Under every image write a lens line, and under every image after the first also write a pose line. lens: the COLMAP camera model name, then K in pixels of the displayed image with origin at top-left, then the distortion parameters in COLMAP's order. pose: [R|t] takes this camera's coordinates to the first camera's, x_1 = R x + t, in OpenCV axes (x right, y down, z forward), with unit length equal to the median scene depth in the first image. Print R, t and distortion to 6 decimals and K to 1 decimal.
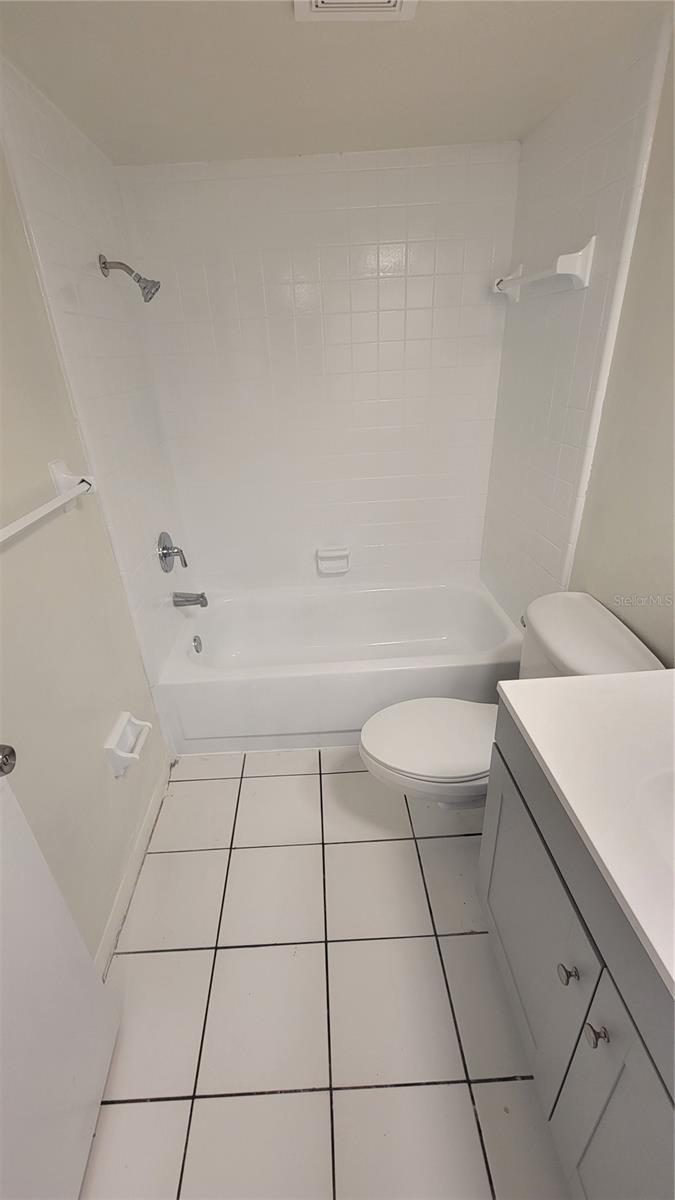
lens RADIAL K [[490.5, 0, 321.9], [0, 490.5, 598.4], [0, 0, 1]] dist [-0.001407, 0.000319]
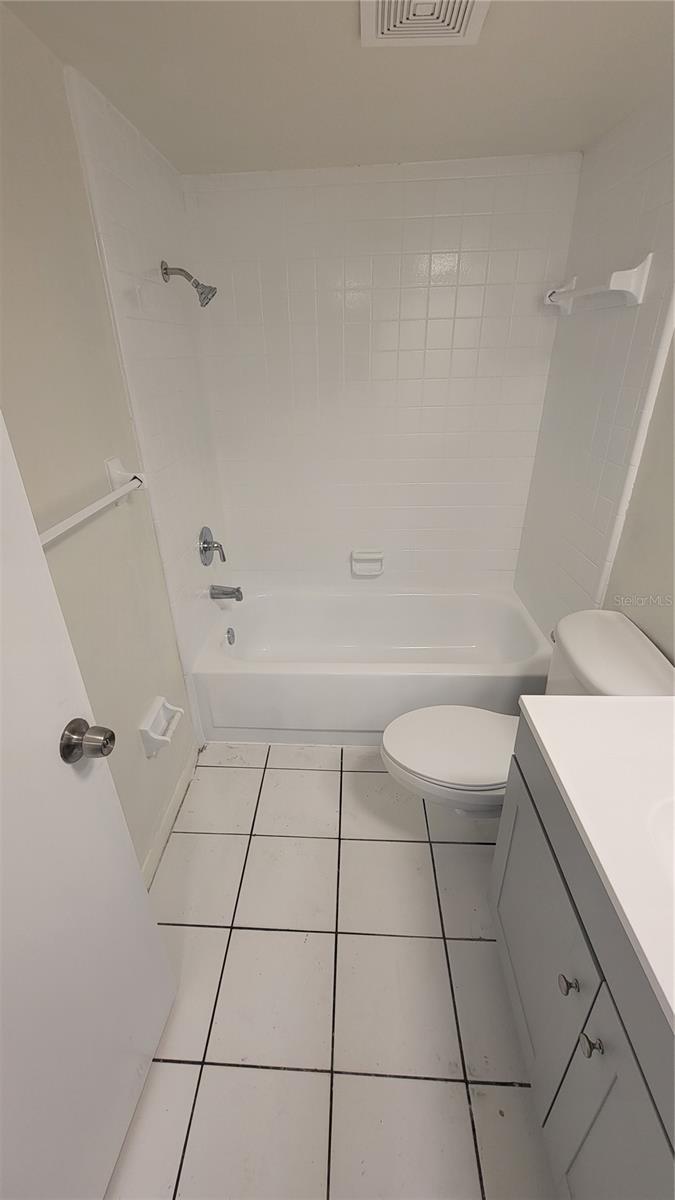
lens RADIAL K [[489.2, 0, 322.4], [0, 489.2, 598.8], [0, 0, 1]] dist [-0.002817, 0.000529]
pose [[0.995932, 0.062123, -0.065265, 0.002436], [-0.061715, 0.998060, 0.008251, -0.008759], [0.065651, -0.004190, 0.997834, -0.024557]]
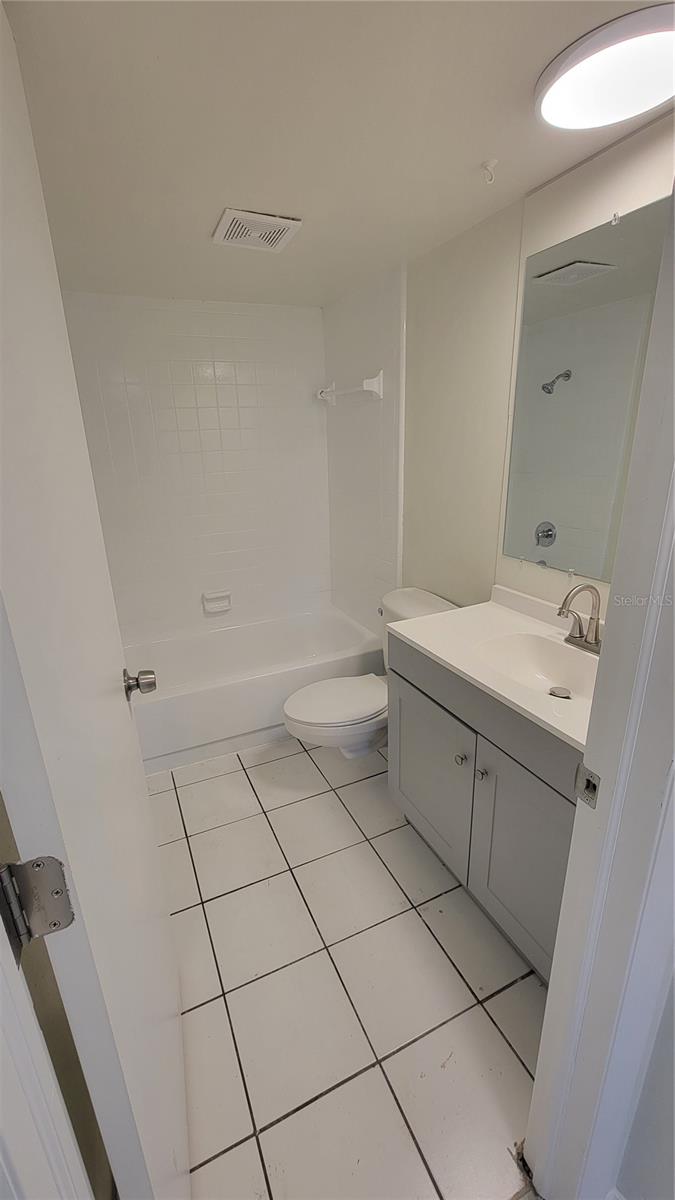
lens RADIAL K [[489.2, 0, 322.4], [0, 489.2, 598.8], [0, 0, 1]] dist [-0.002817, 0.000529]
pose [[0.925730, -0.098919, 0.365019, -0.258457], [0.157205, 0.978499, -0.133518, 0.171196], [-0.343963, 0.180985, 0.921376, -0.262290]]
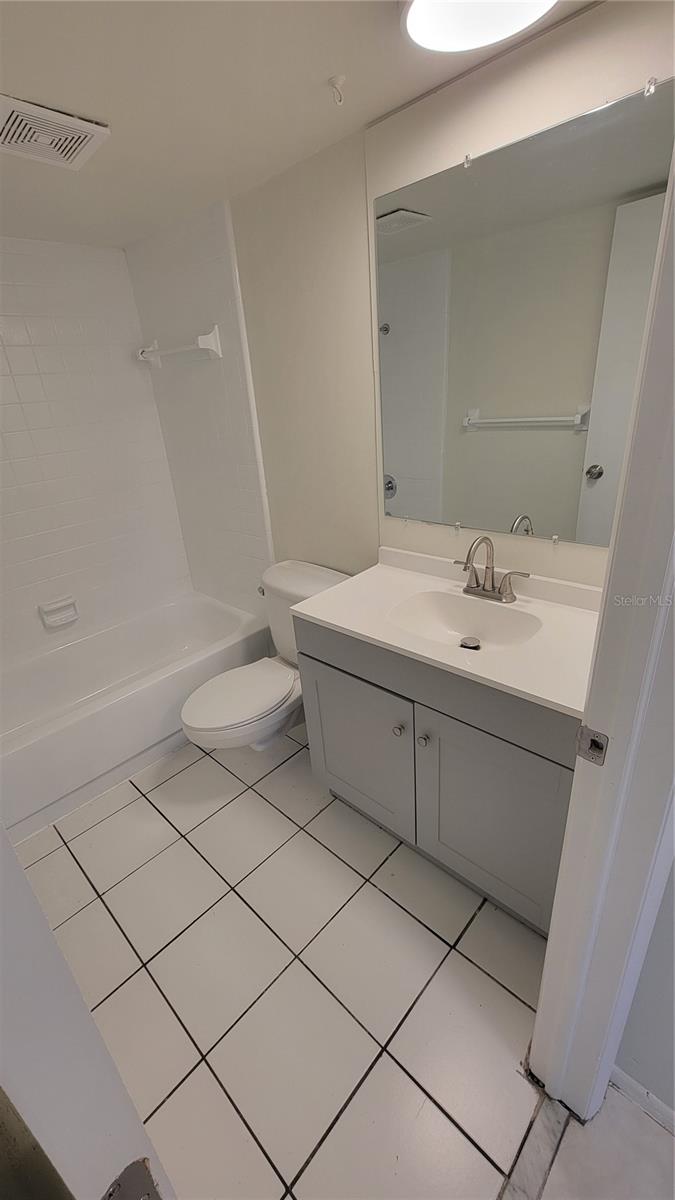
lens RADIAL K [[489.2, 0, 322.4], [0, 489.2, 598.8], [0, 0, 1]] dist [-0.002817, 0.000529]
pose [[0.721568, -0.284327, 0.631267, -0.315105], [0.350063, 0.936476, 0.021656, 0.093372], [-0.597324, 0.205357, 0.775263, -0.134985]]
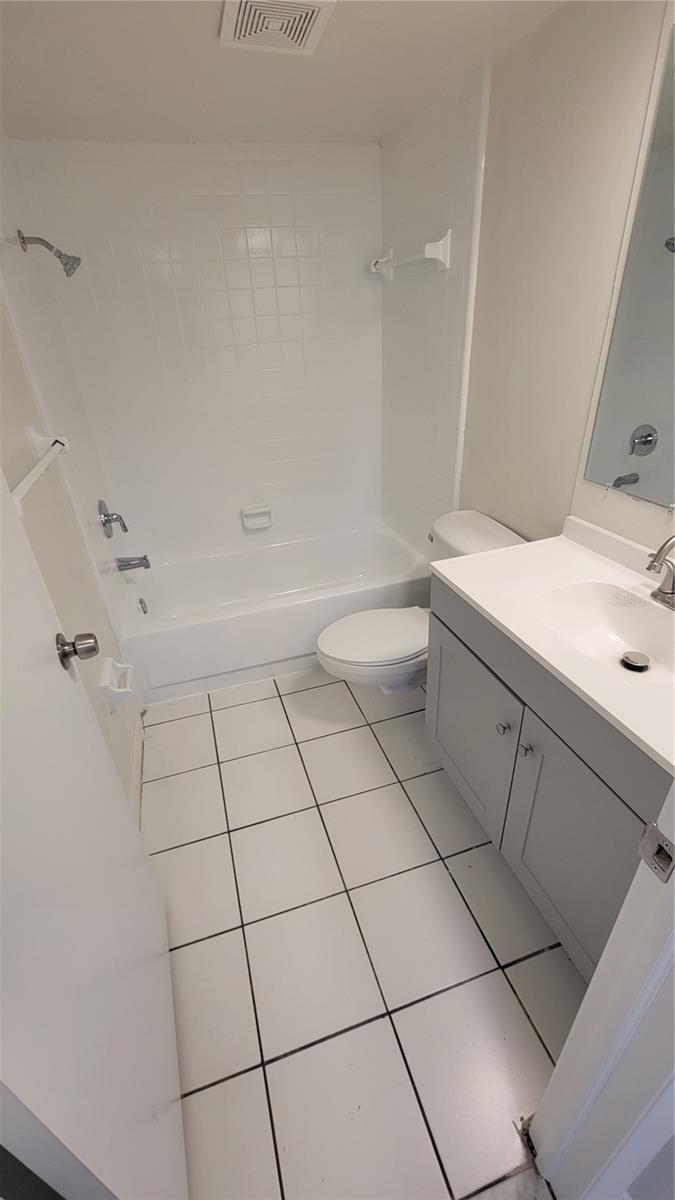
lens RADIAL K [[490.5, 0, 321.9], [0, 490.5, 598.4], [0, 0, 1]] dist [-0.001407, 0.000319]
pose [[0.966021, -0.133124, 0.221544, -0.157945], [0.125835, 0.990949, 0.046760, 0.105631], [-0.225764, -0.017293, 0.974029, -0.170611]]
